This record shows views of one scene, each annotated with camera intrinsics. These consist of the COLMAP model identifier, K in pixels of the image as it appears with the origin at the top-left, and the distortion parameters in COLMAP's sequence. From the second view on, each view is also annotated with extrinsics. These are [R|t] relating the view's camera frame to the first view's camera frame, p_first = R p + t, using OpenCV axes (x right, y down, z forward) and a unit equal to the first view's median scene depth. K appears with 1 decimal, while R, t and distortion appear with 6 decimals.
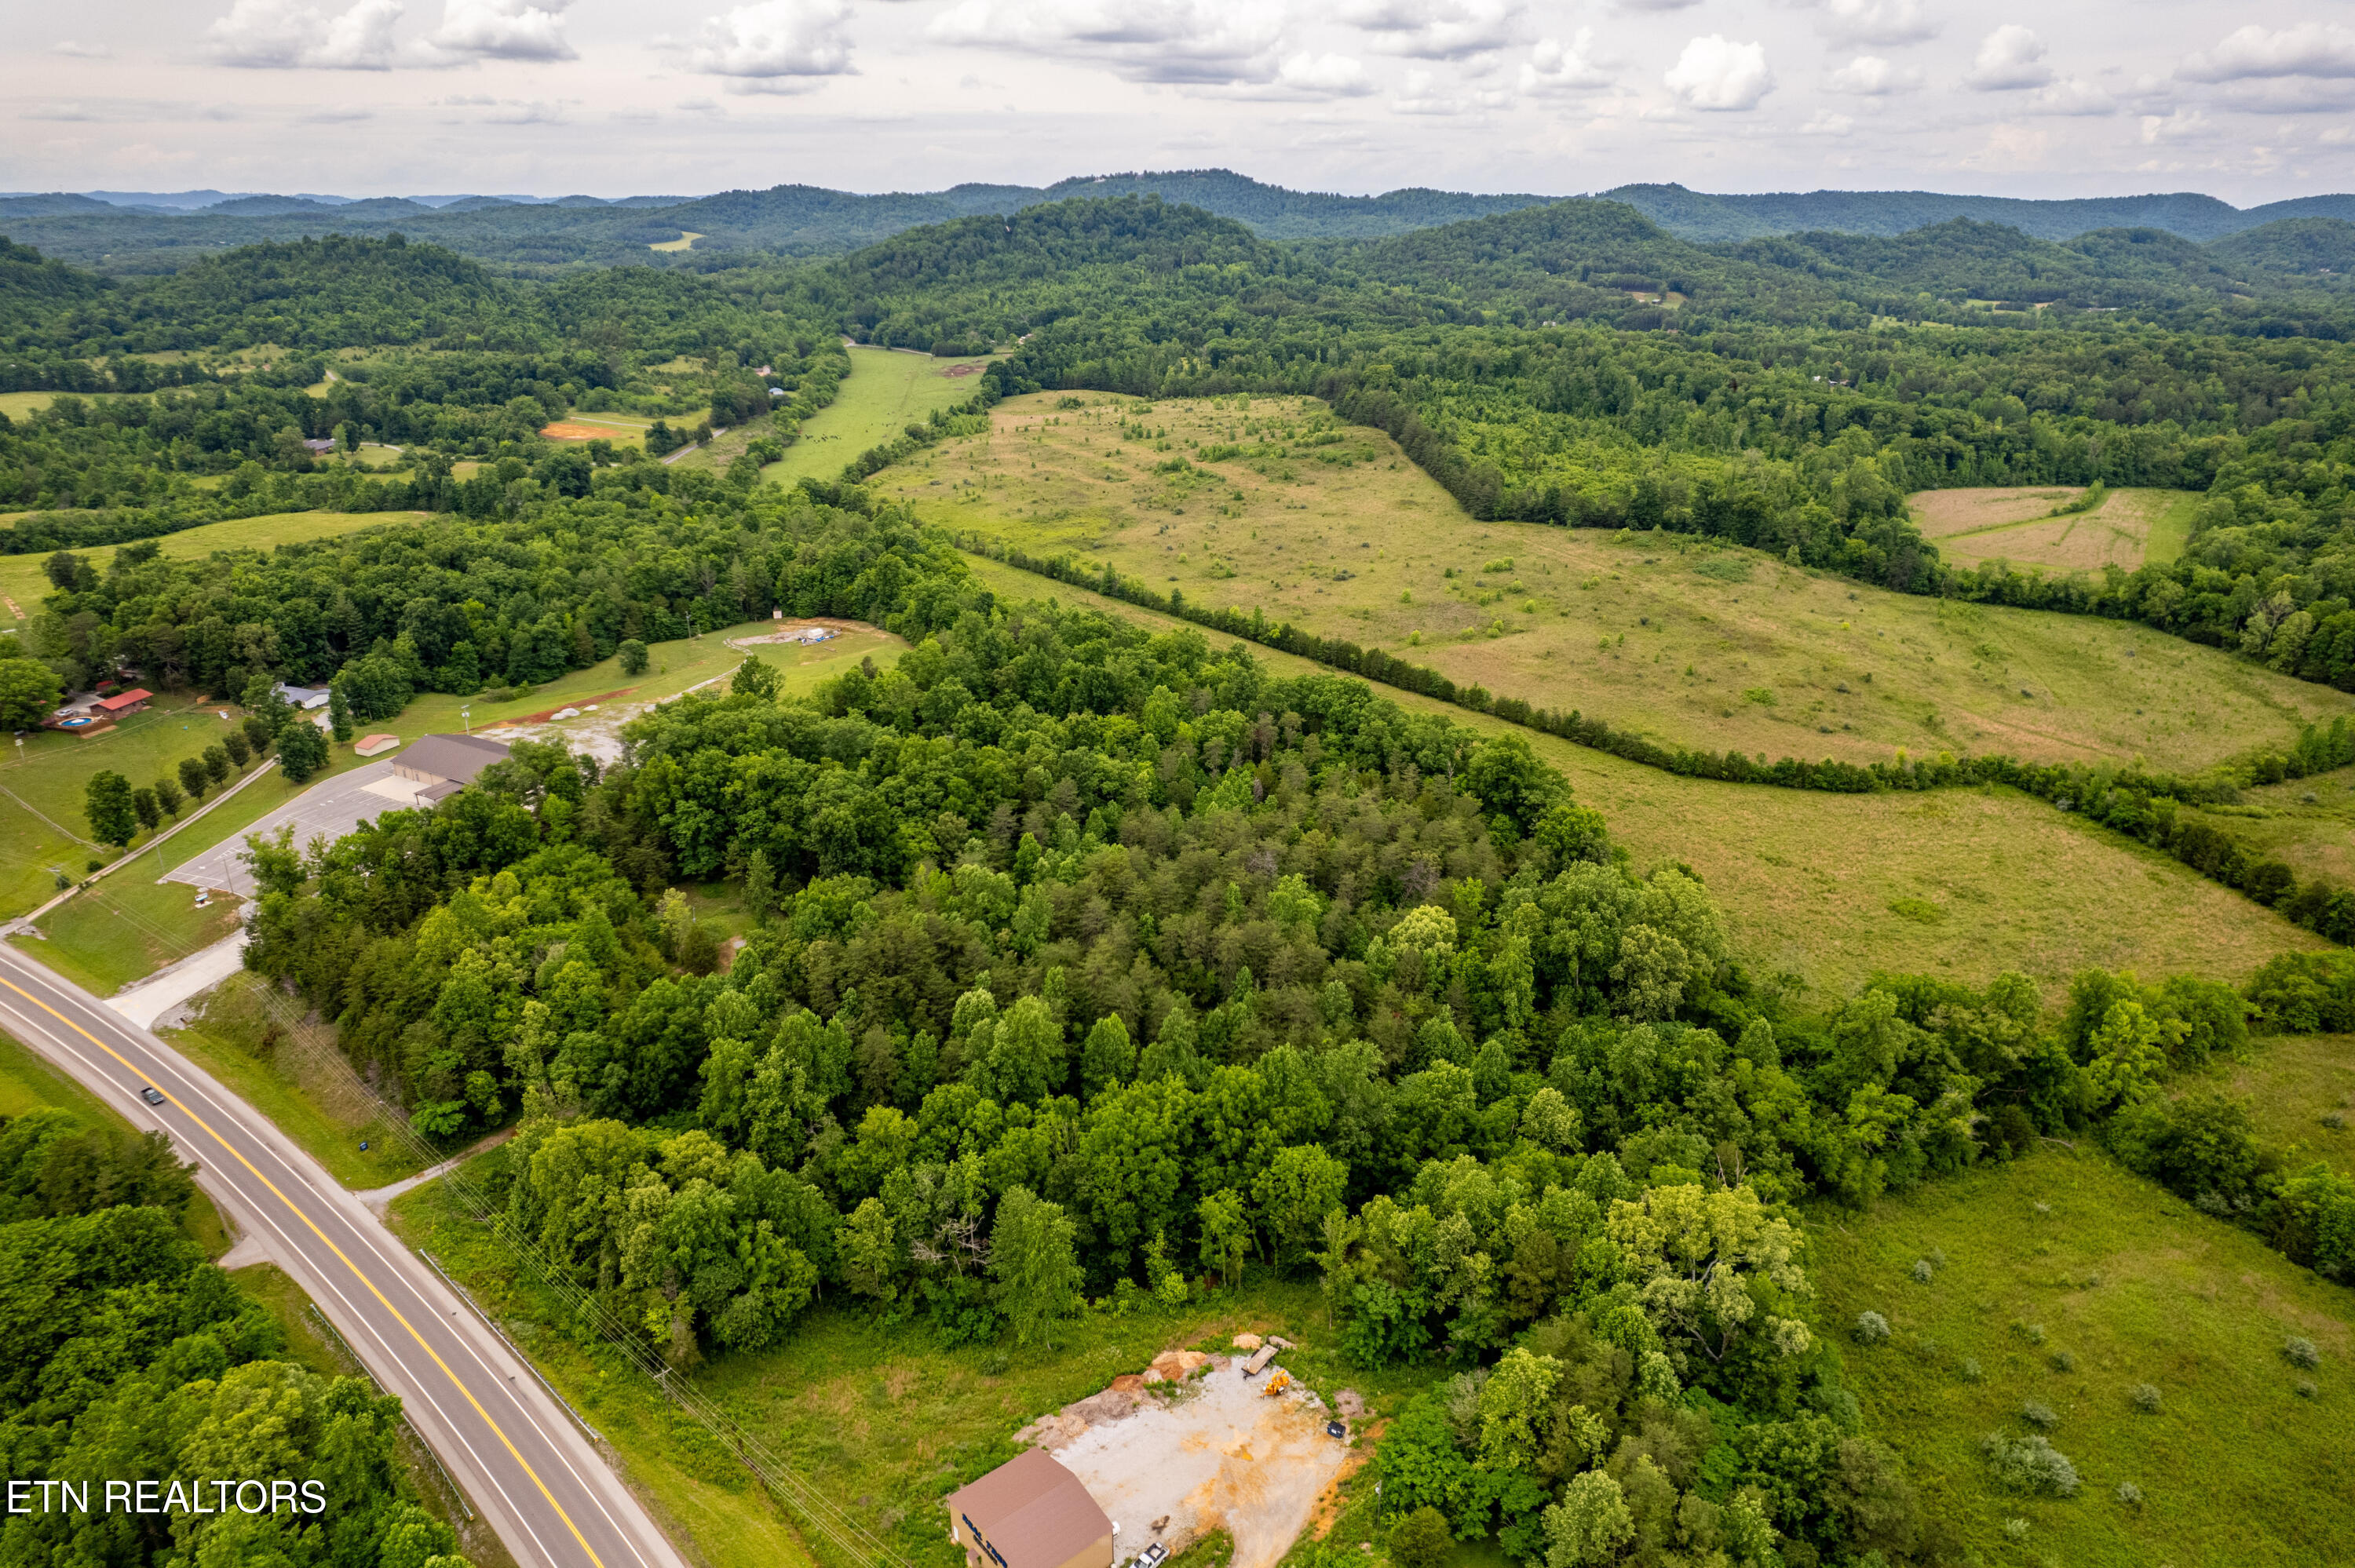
lens RADIAL K [[1508.5, 0, 1178.4], [0, 1508.5, 785.2], [0, 0, 1]] dist [-0.078271, 0.068585]
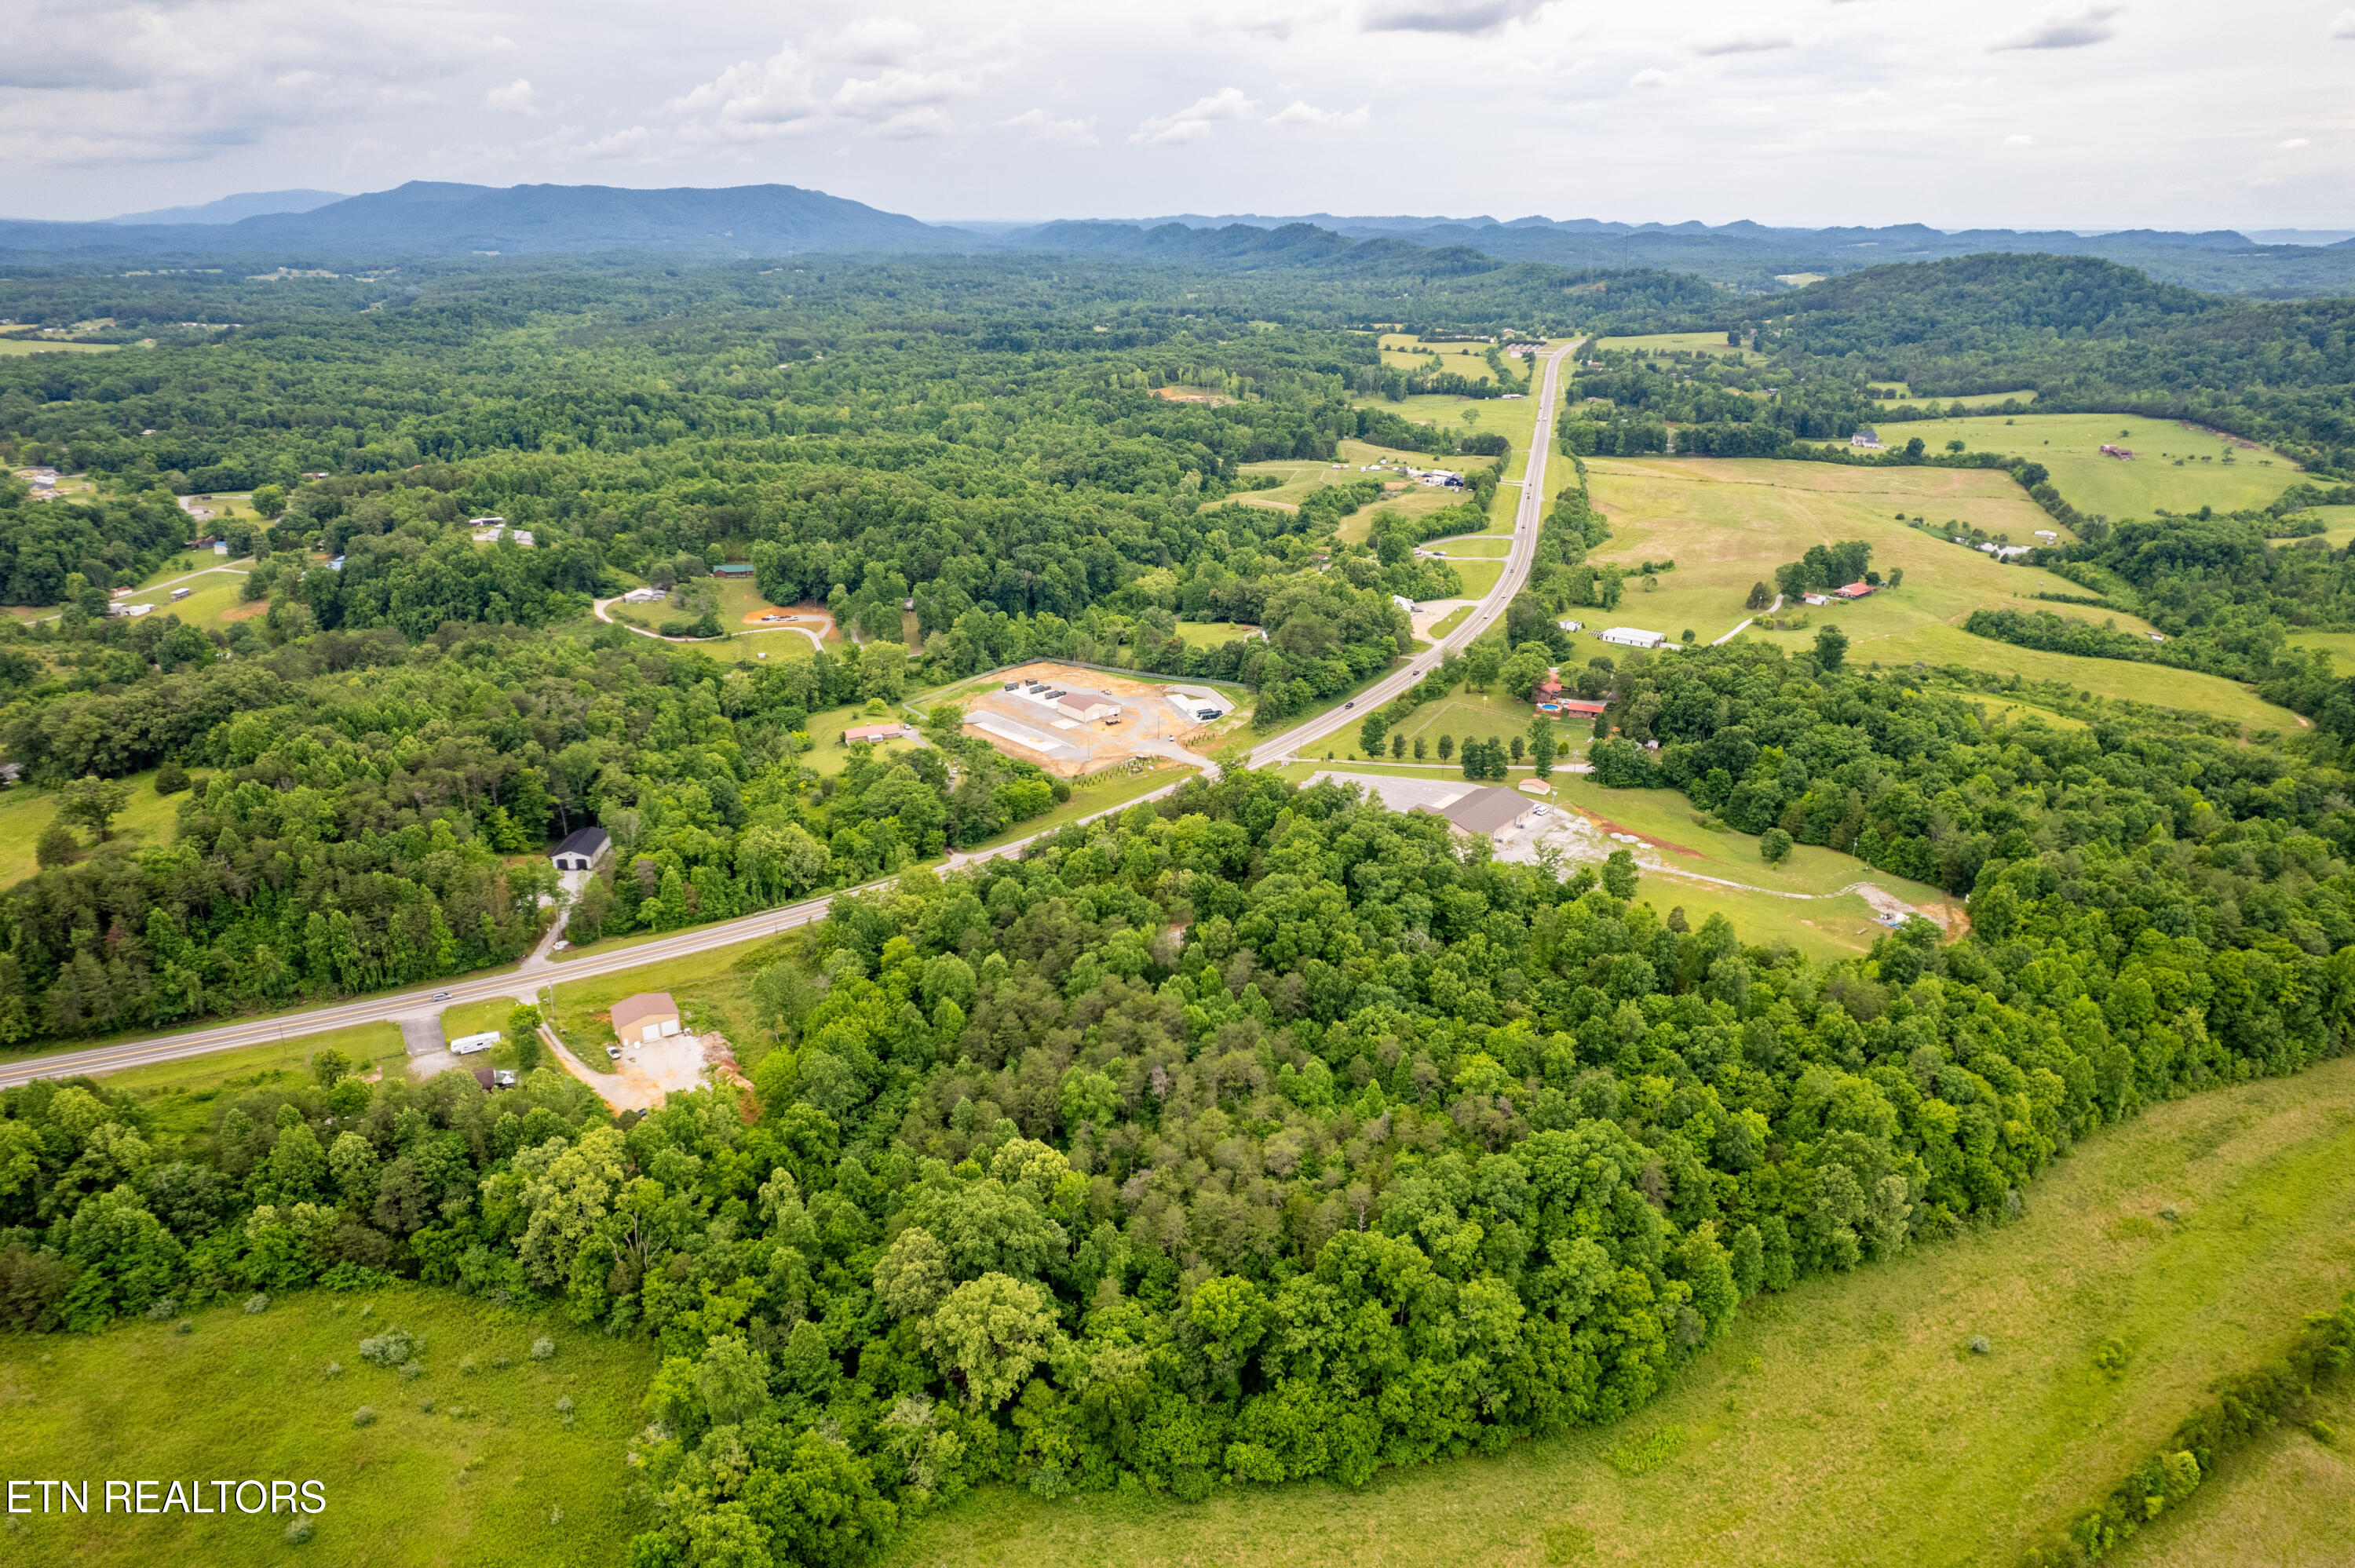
lens RADIAL K [[1508.5, 0, 1179.0], [0, 1508.5, 784.4], [0, 0, 1]] dist [-0.078271, 0.068585]
pose [[-0.162837, 0.352076, -0.921698, 0.541098], [-0.368826, 0.844721, 0.387832, -0.308003], [0.915124, 0.403099, -0.007697, 0.496989]]
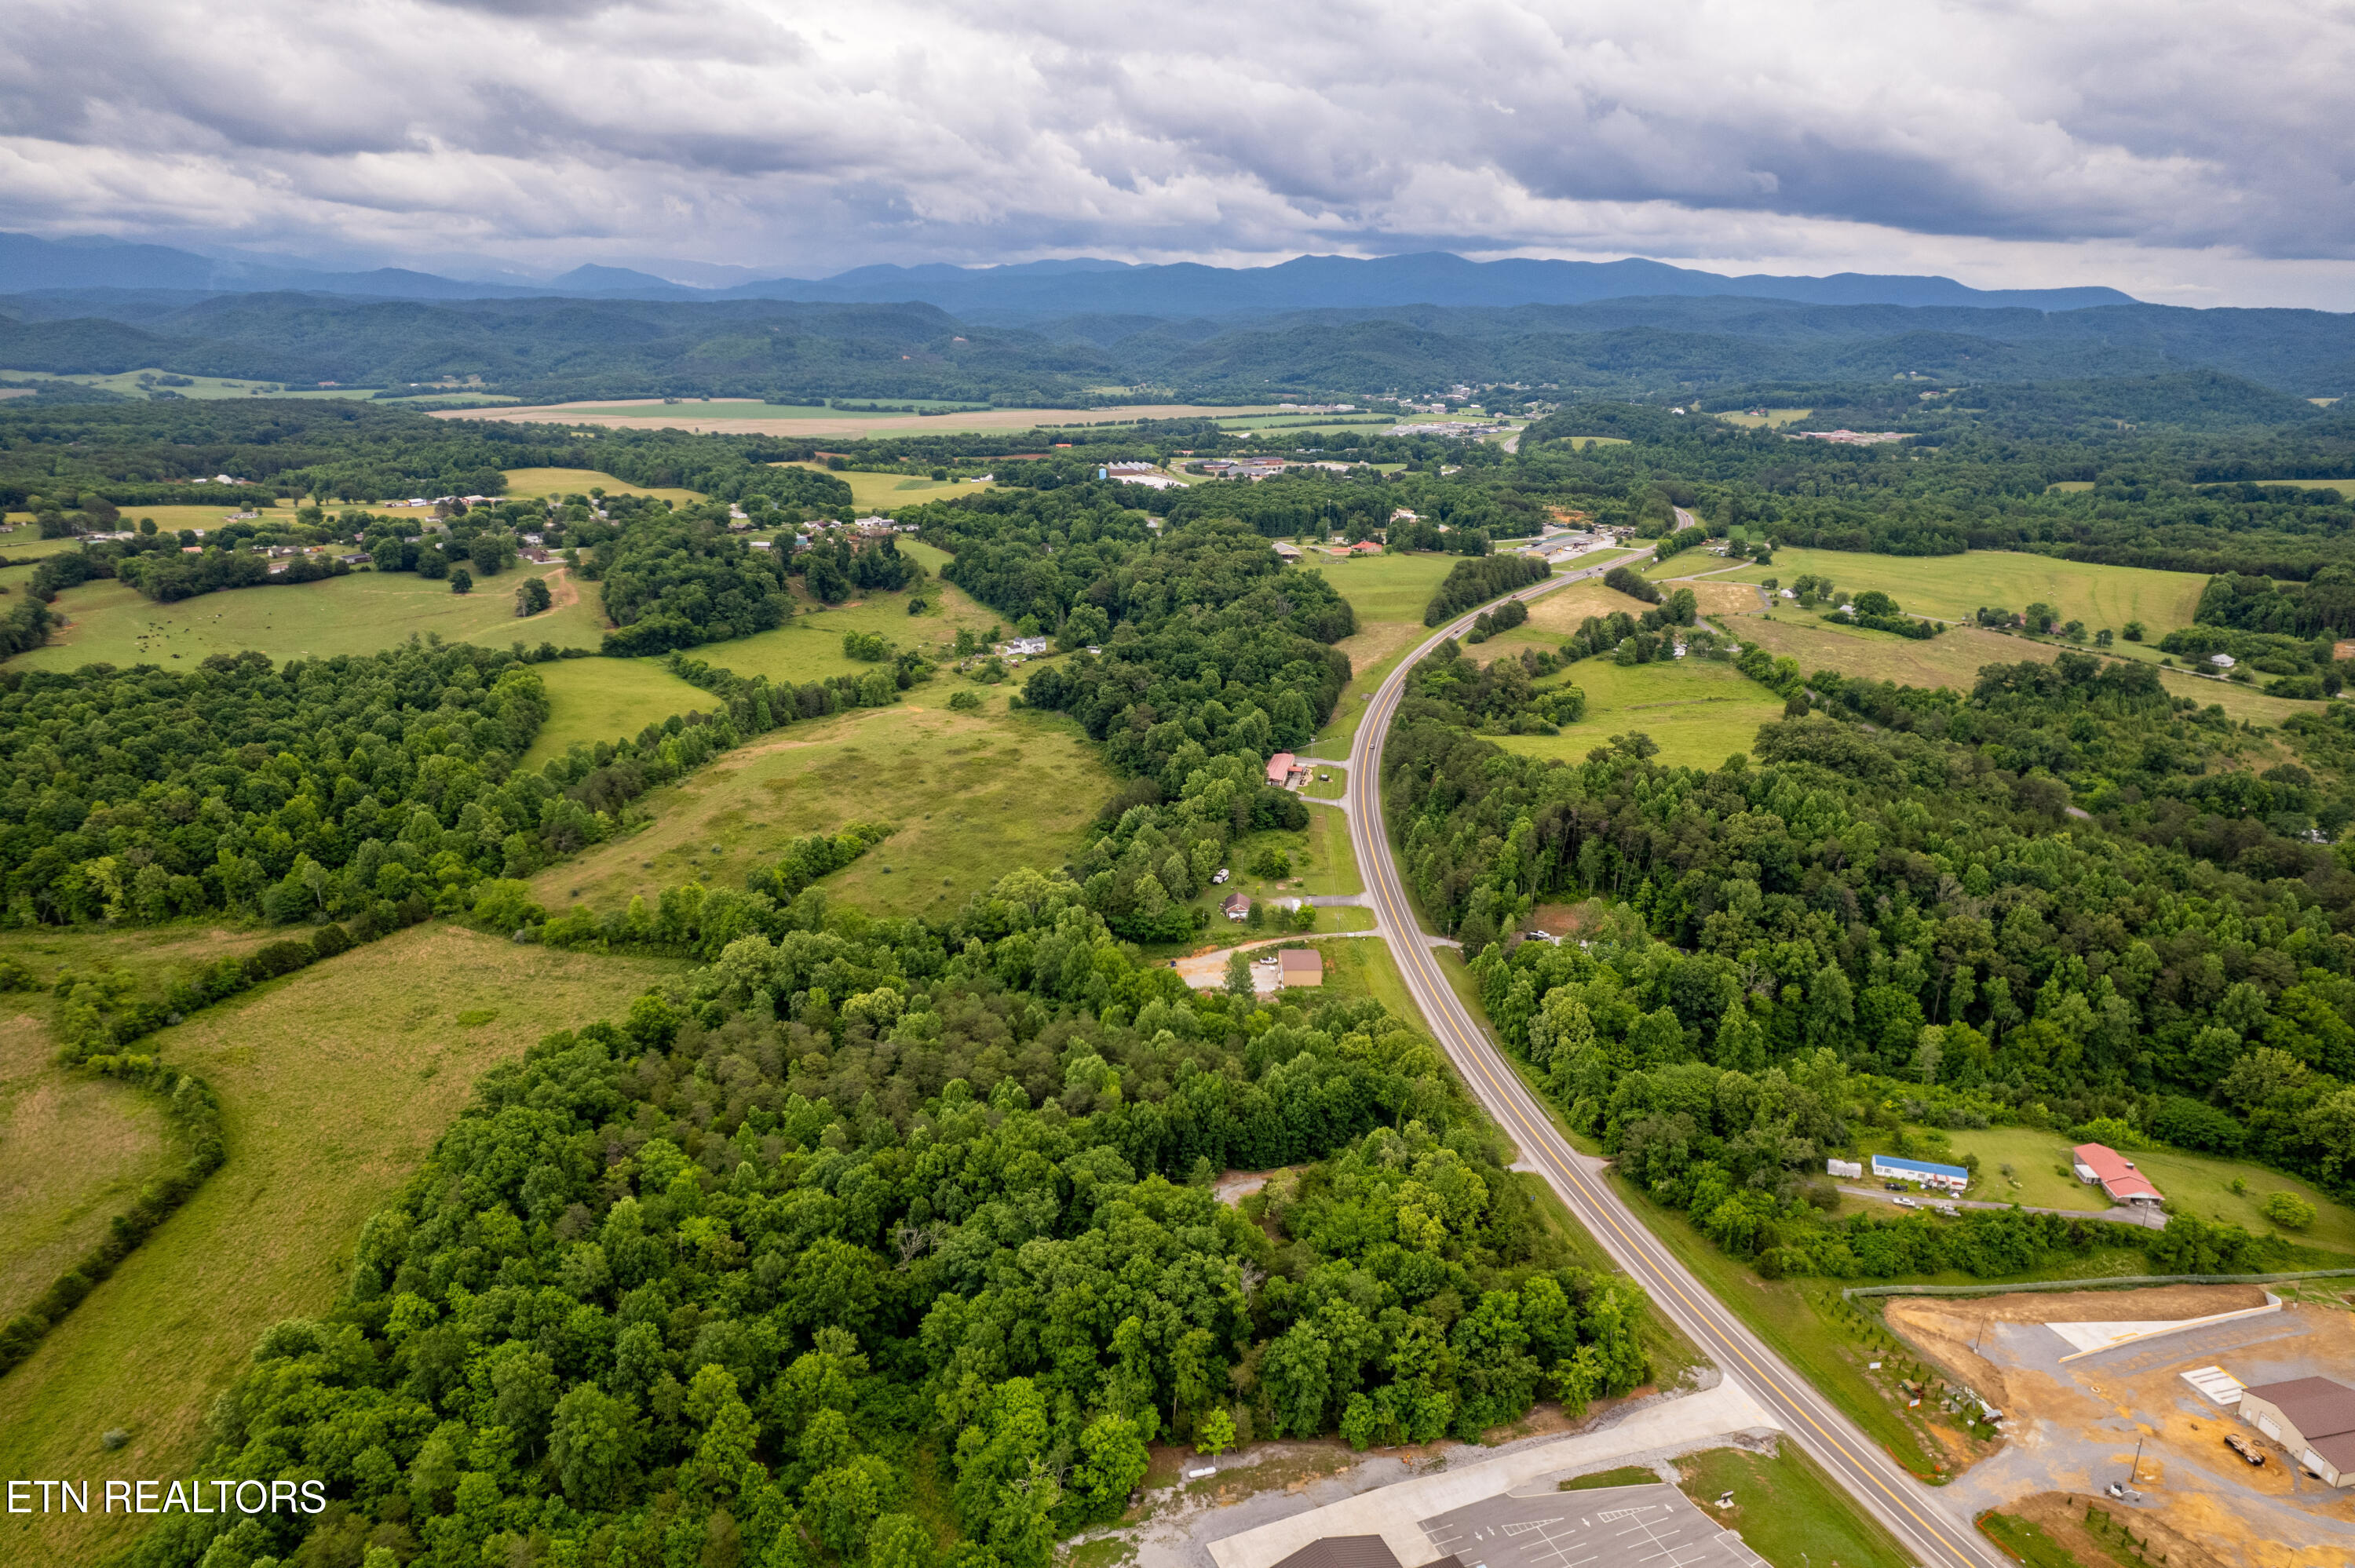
lens RADIAL K [[1508.5, 0, 1176.9], [0, 1508.5, 798.7], [0, 0, 1]] dist [-0.078271, 0.068585]
pose [[-0.791313, -0.201175, 0.577366, -0.451617], [0.213454, 0.794001, 0.569209, -0.428115], [-0.572940, 0.573664, -0.585362, 0.793896]]
